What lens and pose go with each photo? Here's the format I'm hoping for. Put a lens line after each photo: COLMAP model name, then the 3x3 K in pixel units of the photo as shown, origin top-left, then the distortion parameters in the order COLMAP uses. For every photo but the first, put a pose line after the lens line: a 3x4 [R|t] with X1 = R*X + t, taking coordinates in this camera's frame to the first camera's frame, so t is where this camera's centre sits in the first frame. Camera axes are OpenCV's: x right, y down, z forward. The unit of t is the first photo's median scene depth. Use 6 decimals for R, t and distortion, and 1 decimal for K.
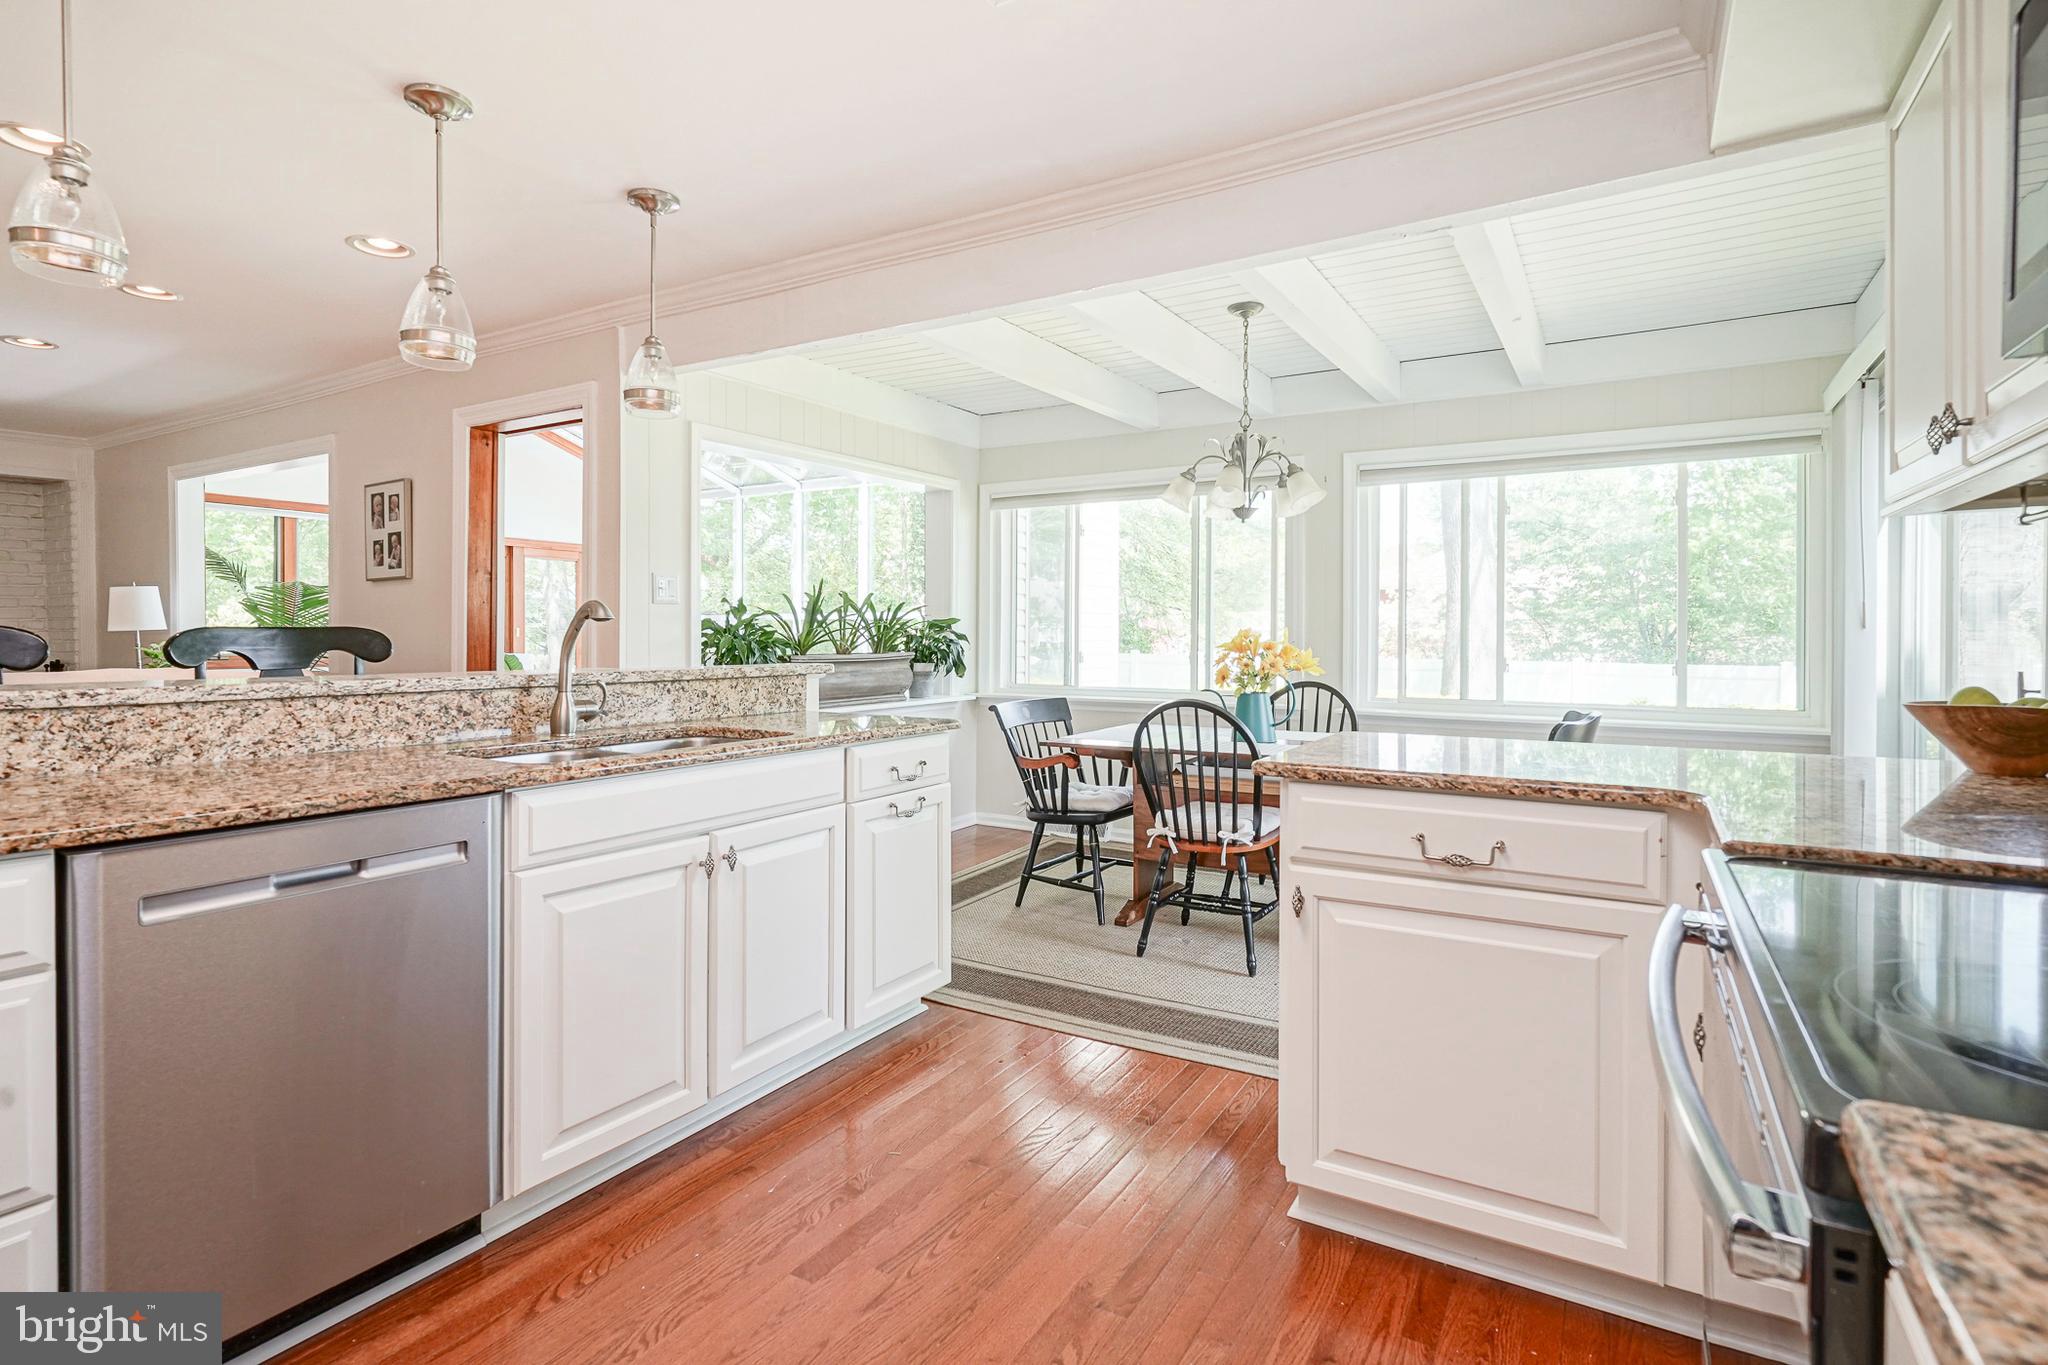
lens RADIAL K [[988.8, 0, 976.7], [0, 988.8, 646.7], [0, 0, 1]] dist [-0.009843, 0.004235]
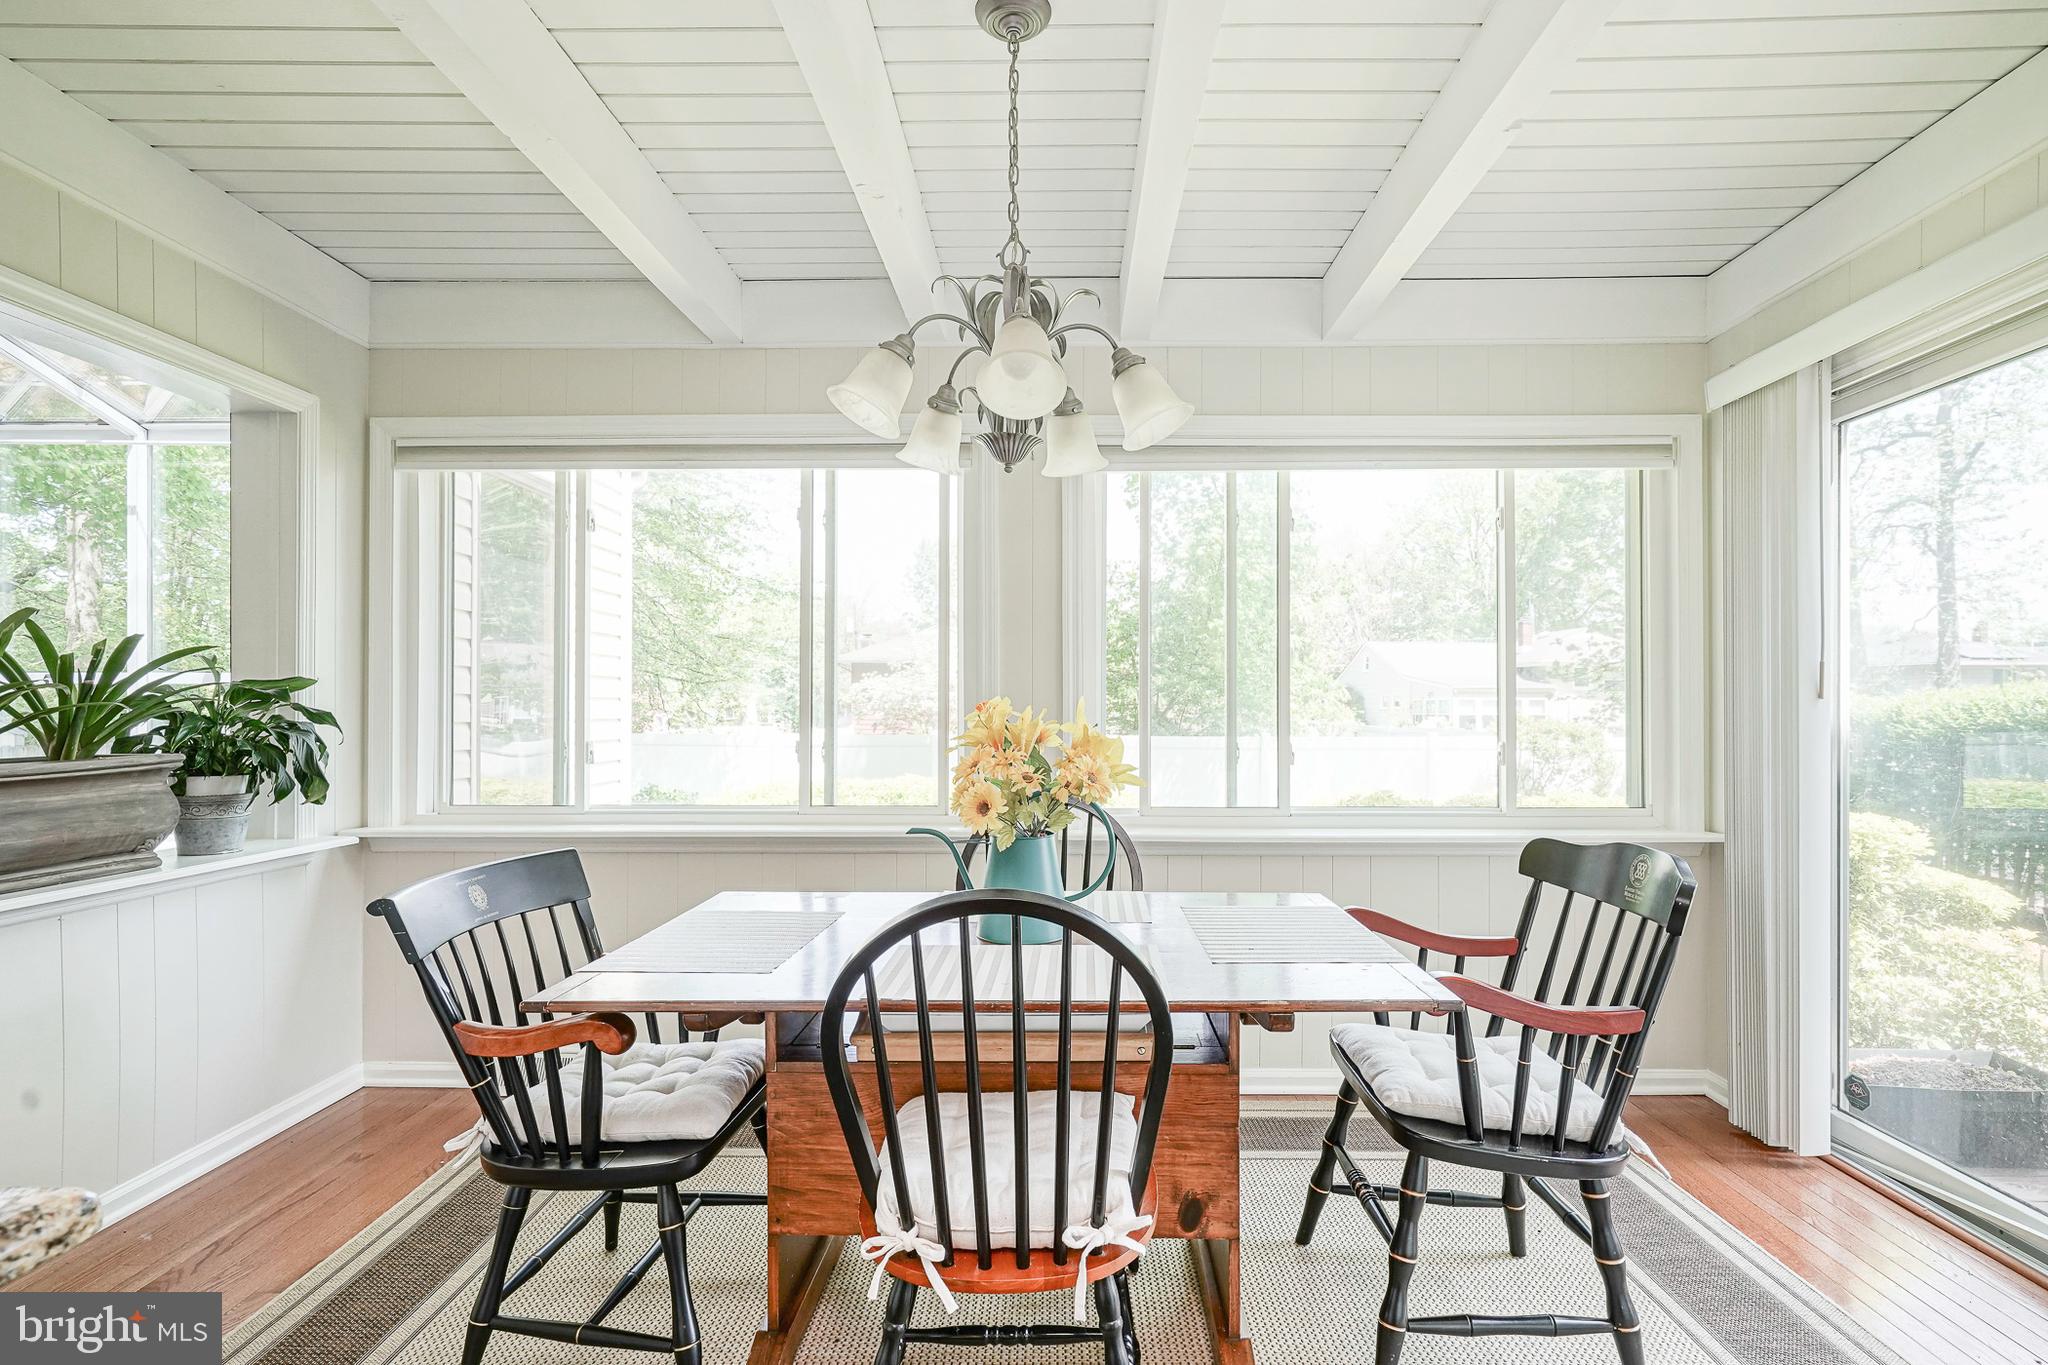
lens RADIAL K [[988.8, 0, 1022.0], [0, 988.8, 703.9], [0, 0, 1]] dist [-0.009843, 0.004235]
pose [[0.846834, -0.001518, 0.531856, 0.024260], [0.010432, 0.999851, -0.013757, -0.008142], [-0.531756, 0.017198, 0.846723, 0.550336]]
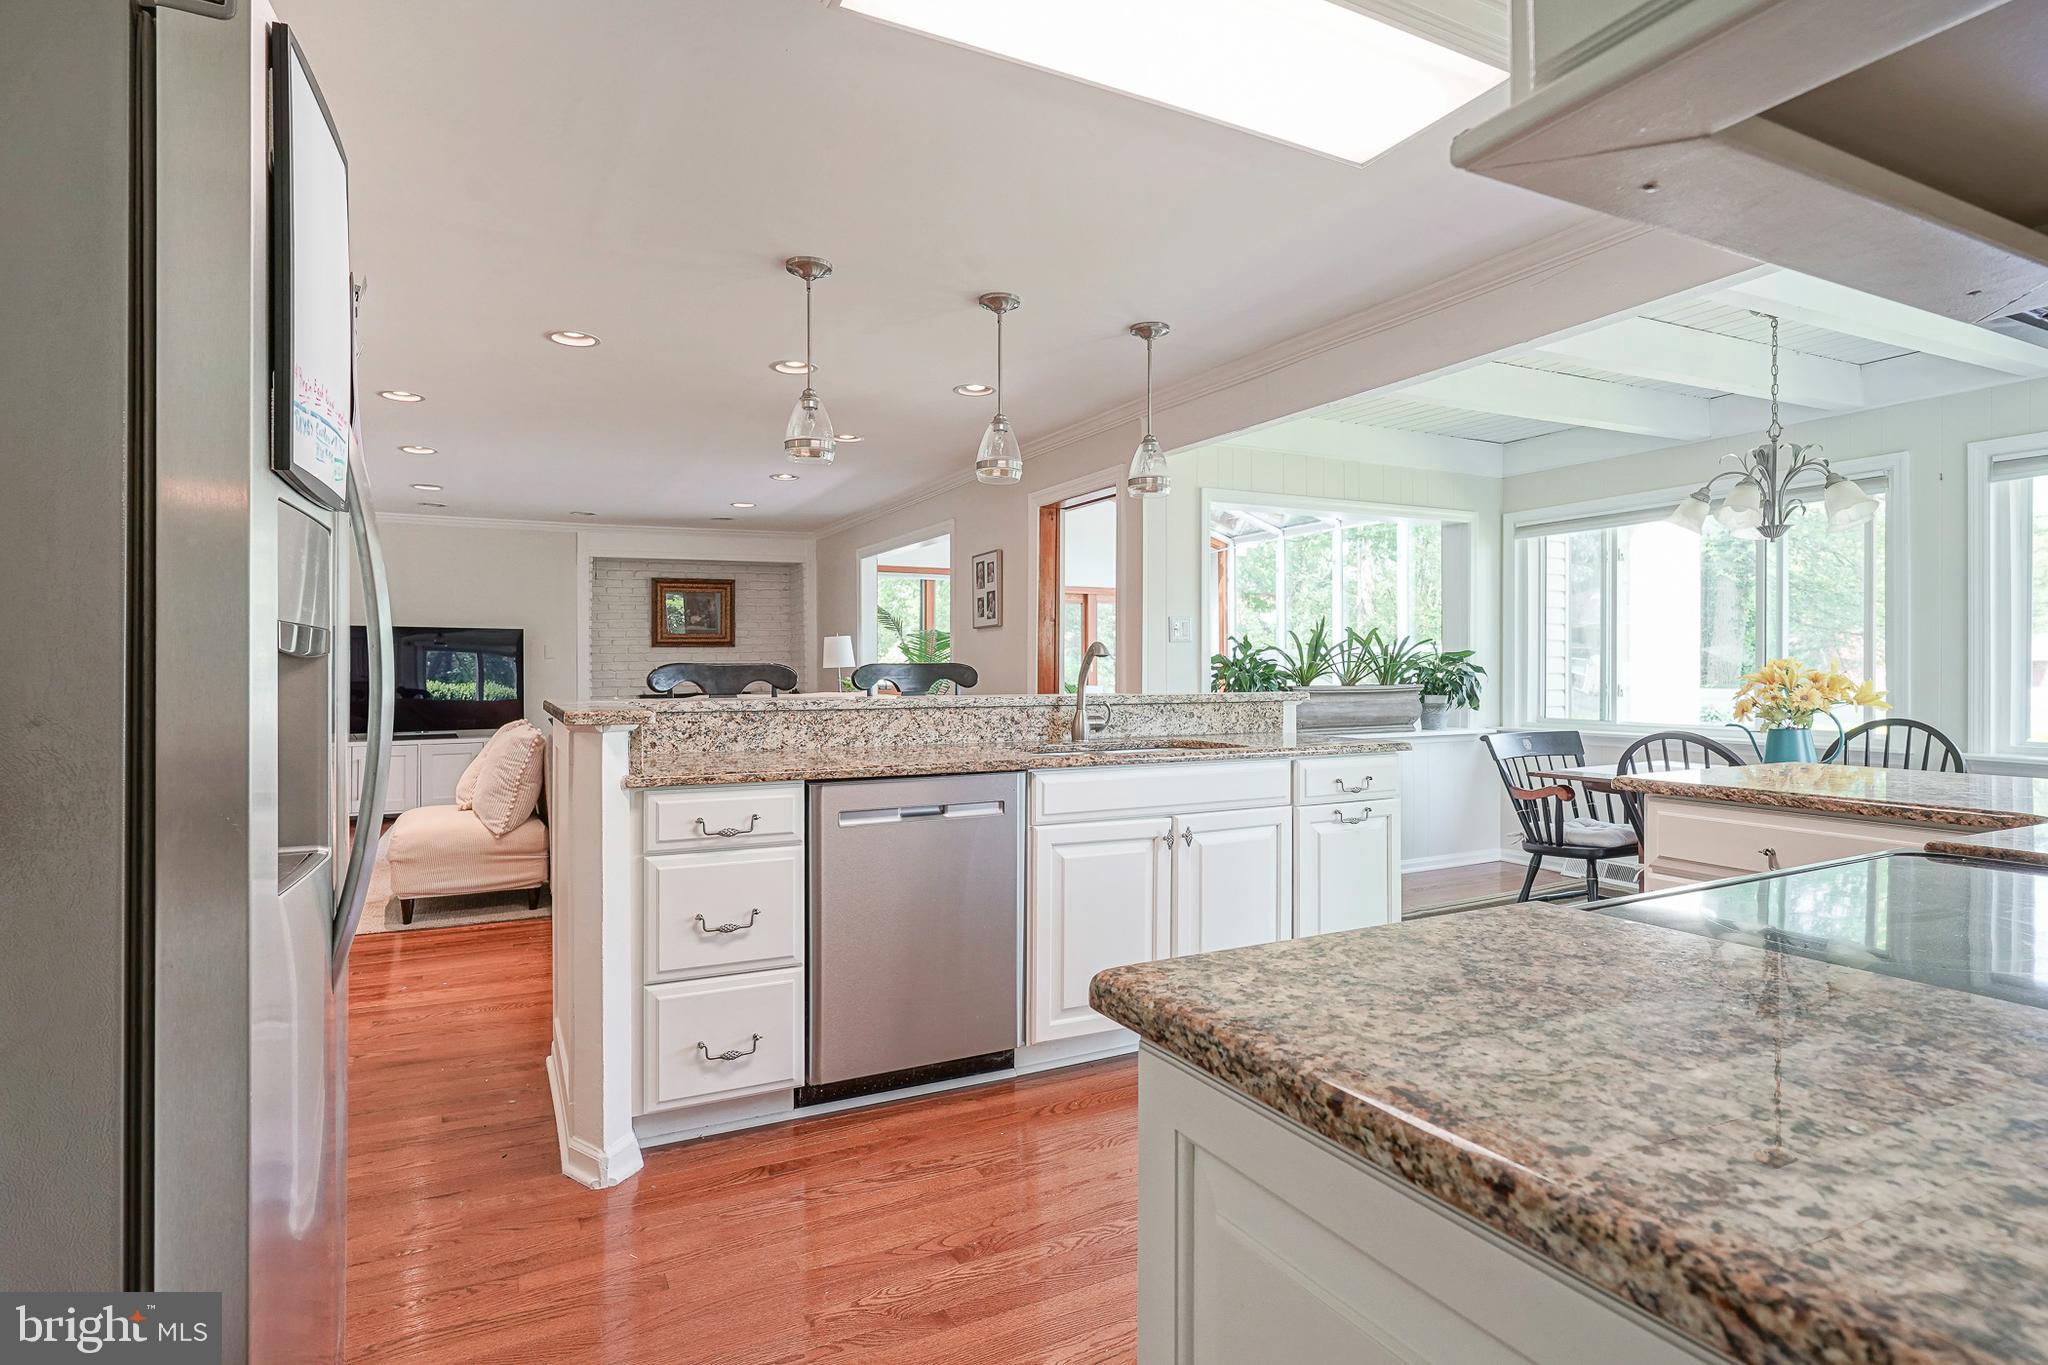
lens RADIAL K [[988.8, 0, 983.5], [0, 988.8, 675.8], [0, 0, 1]] dist [-0.009843, 0.004235]
pose [[0.846676, -0.000730, -0.532108, 0.120665], [-0.002600, 0.999981, -0.005508, 0.004629], [0.532102, 0.006047, 0.846659, -0.141061]]
